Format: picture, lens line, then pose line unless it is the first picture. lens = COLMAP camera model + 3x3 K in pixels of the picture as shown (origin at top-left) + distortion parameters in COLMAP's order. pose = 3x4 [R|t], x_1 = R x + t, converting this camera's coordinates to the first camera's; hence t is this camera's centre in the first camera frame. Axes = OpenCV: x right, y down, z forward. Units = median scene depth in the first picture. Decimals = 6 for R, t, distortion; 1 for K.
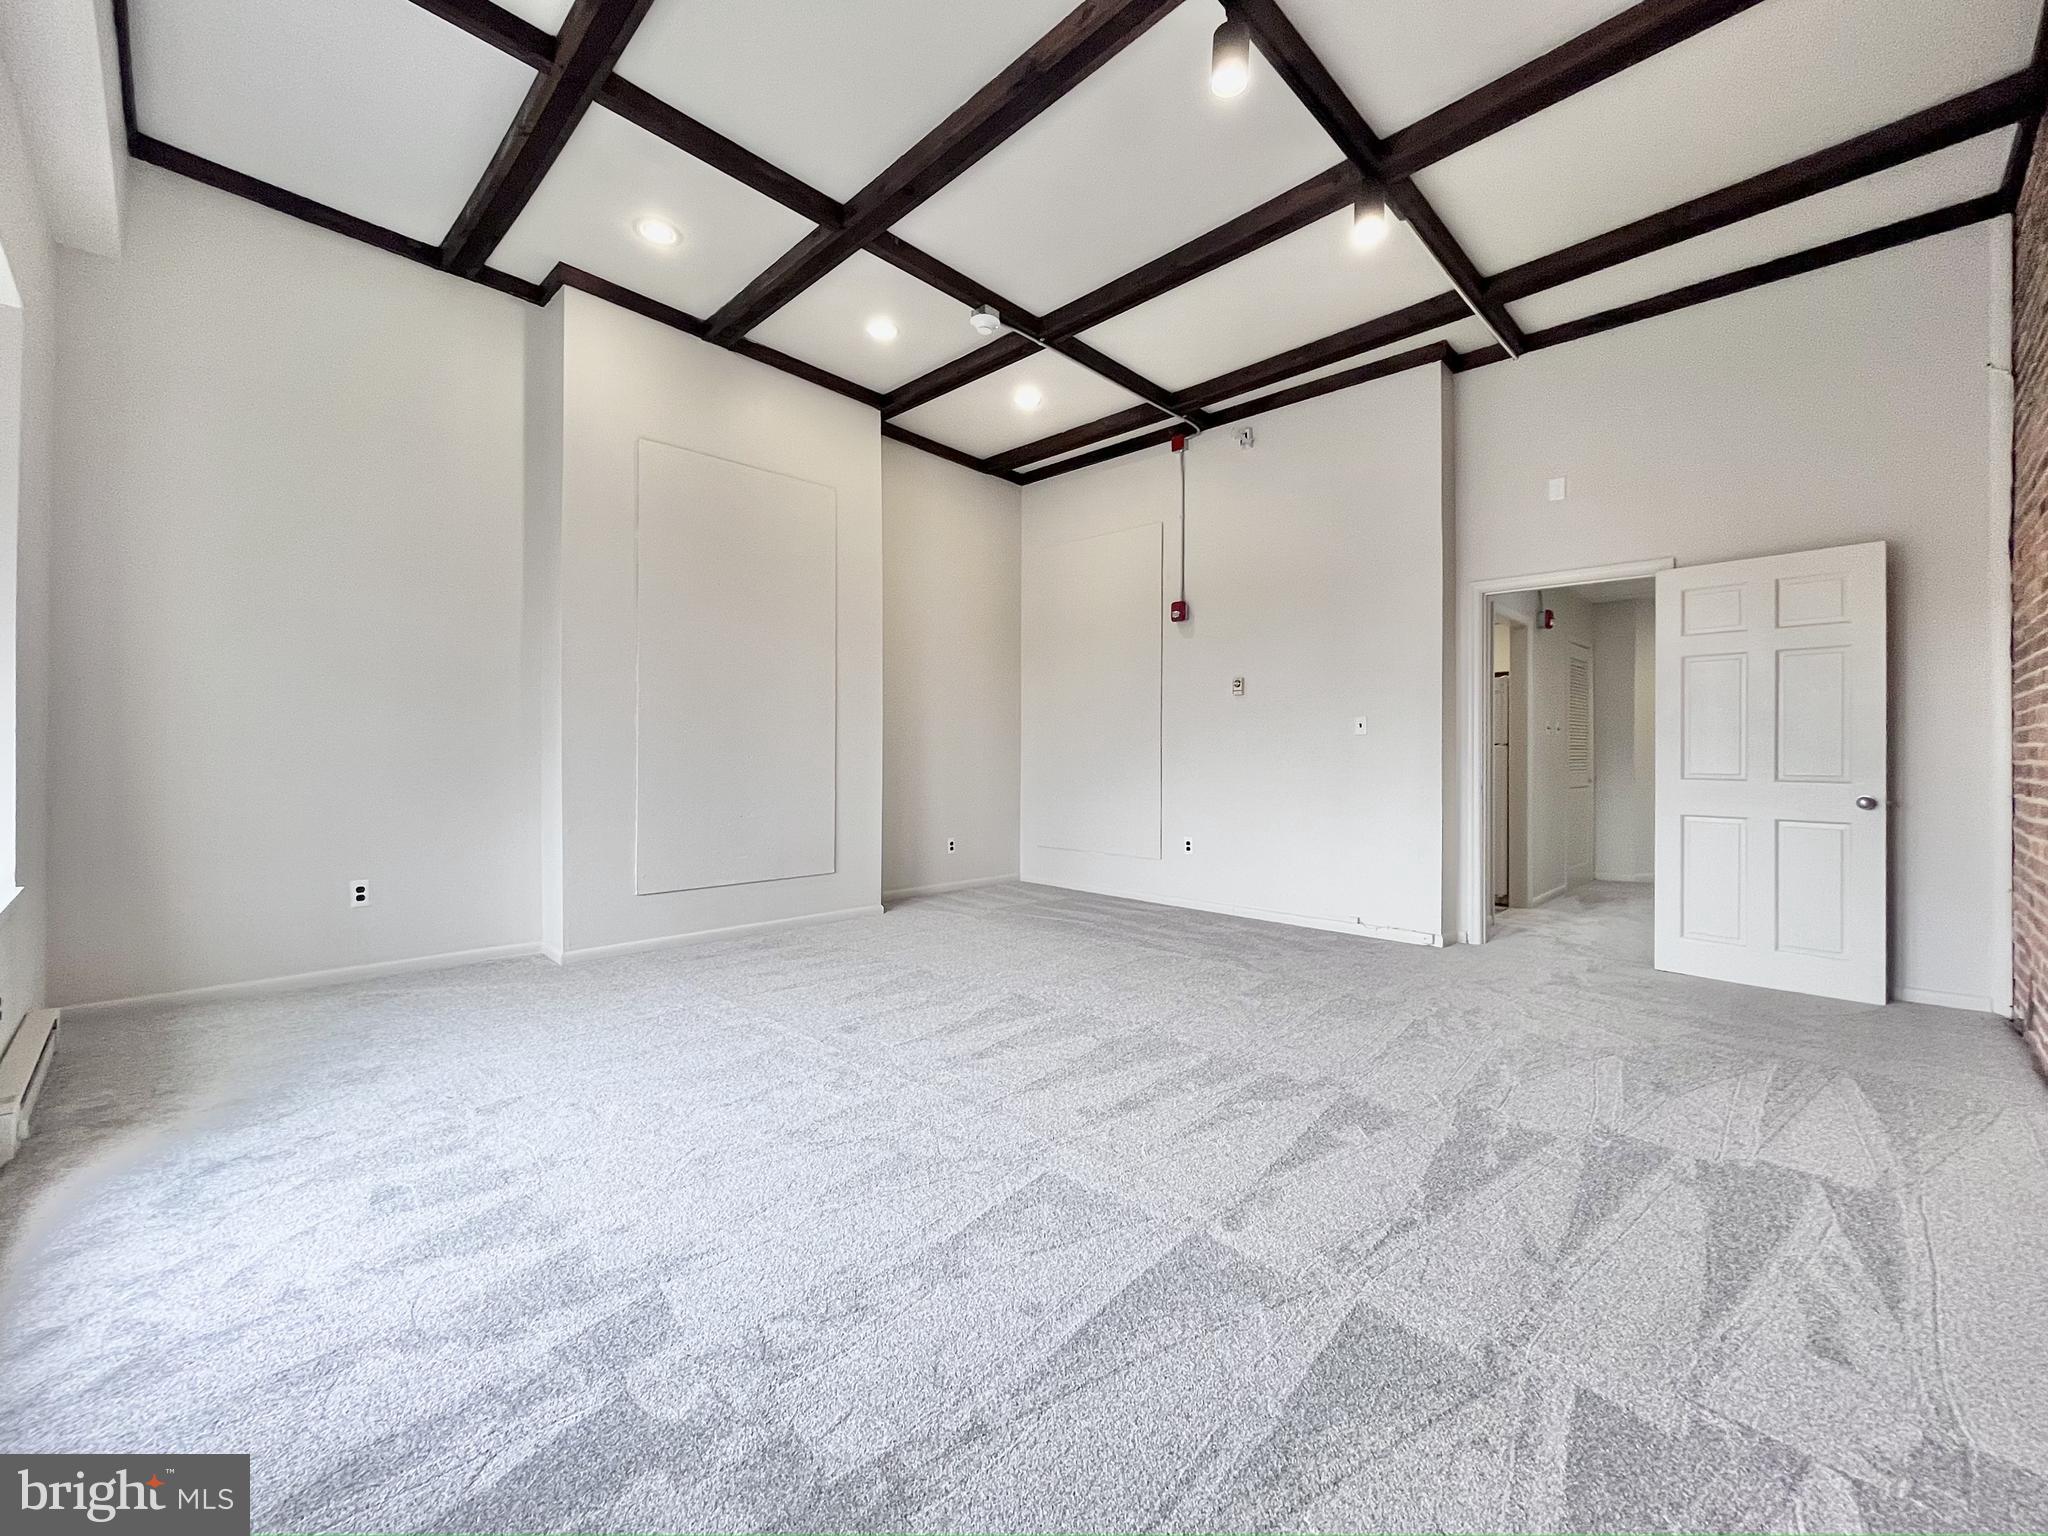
lens RADIAL K [[837.5, 0, 1015.5], [0, 837.5, 746.3], [0, 0, 1]] dist [-0.002965, -0.000147]
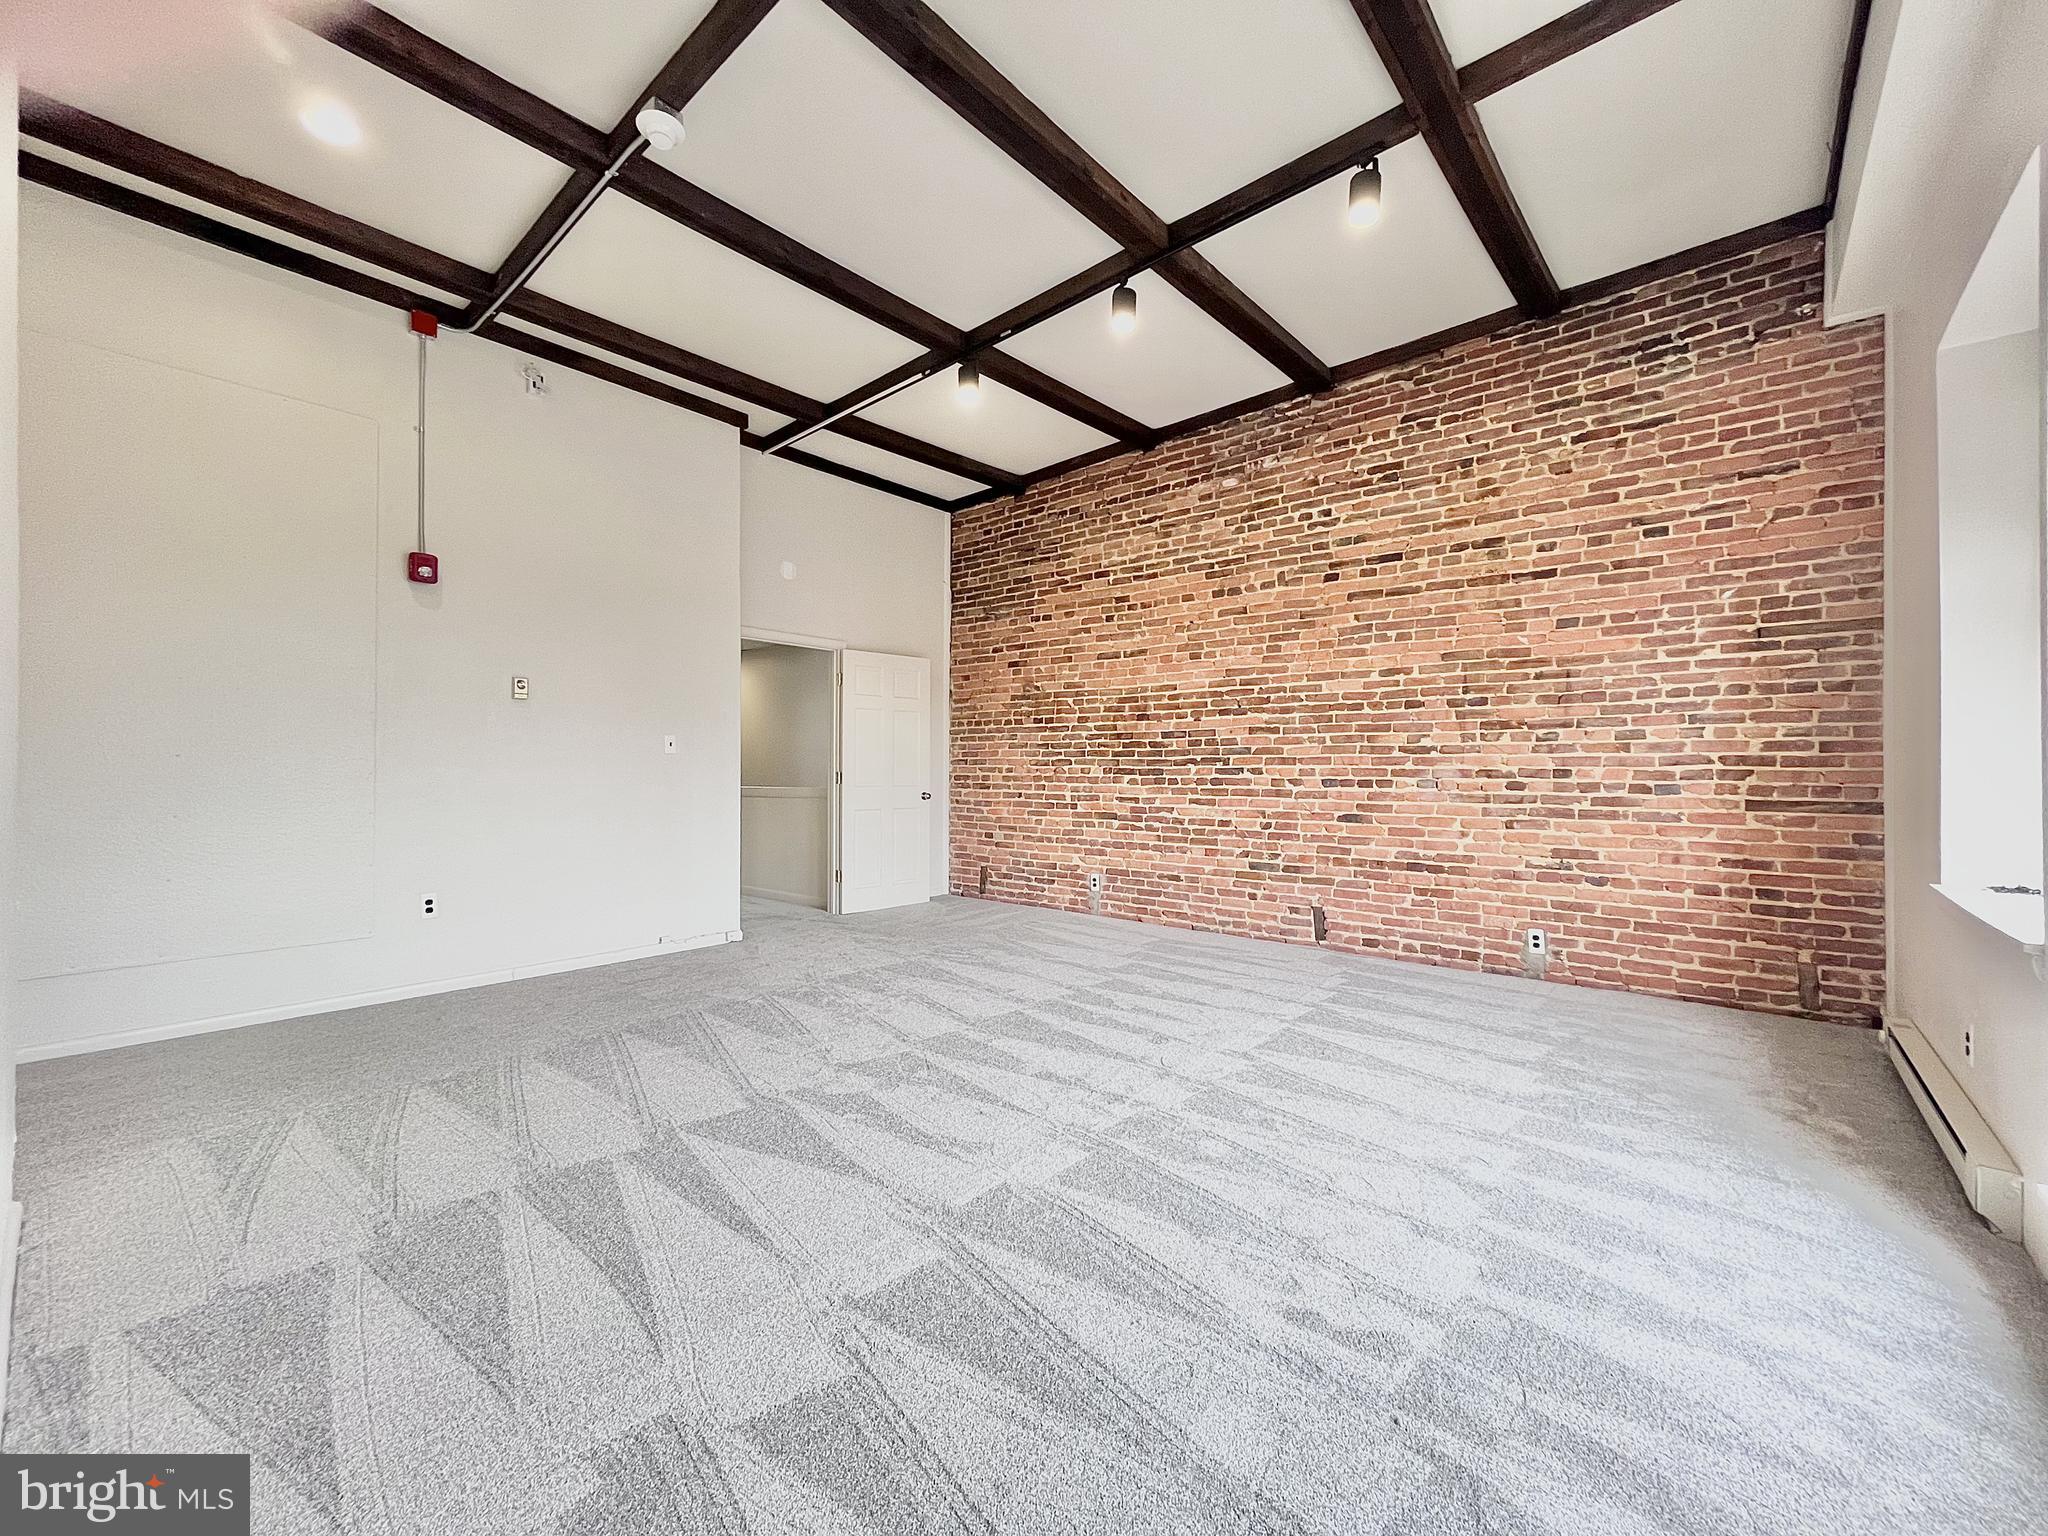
lens RADIAL K [[837.5, 0, 1015.5], [0, 837.5, 746.3], [0, 0, 1]] dist [-0.002965, -0.000147]
pose [[-0.088039, 0.019462, 0.995927, -0.723578], [-0.005448, 0.999785, -0.020019, -0.005002], [-0.996102, -0.007189, -0.087914, 0.787571]]
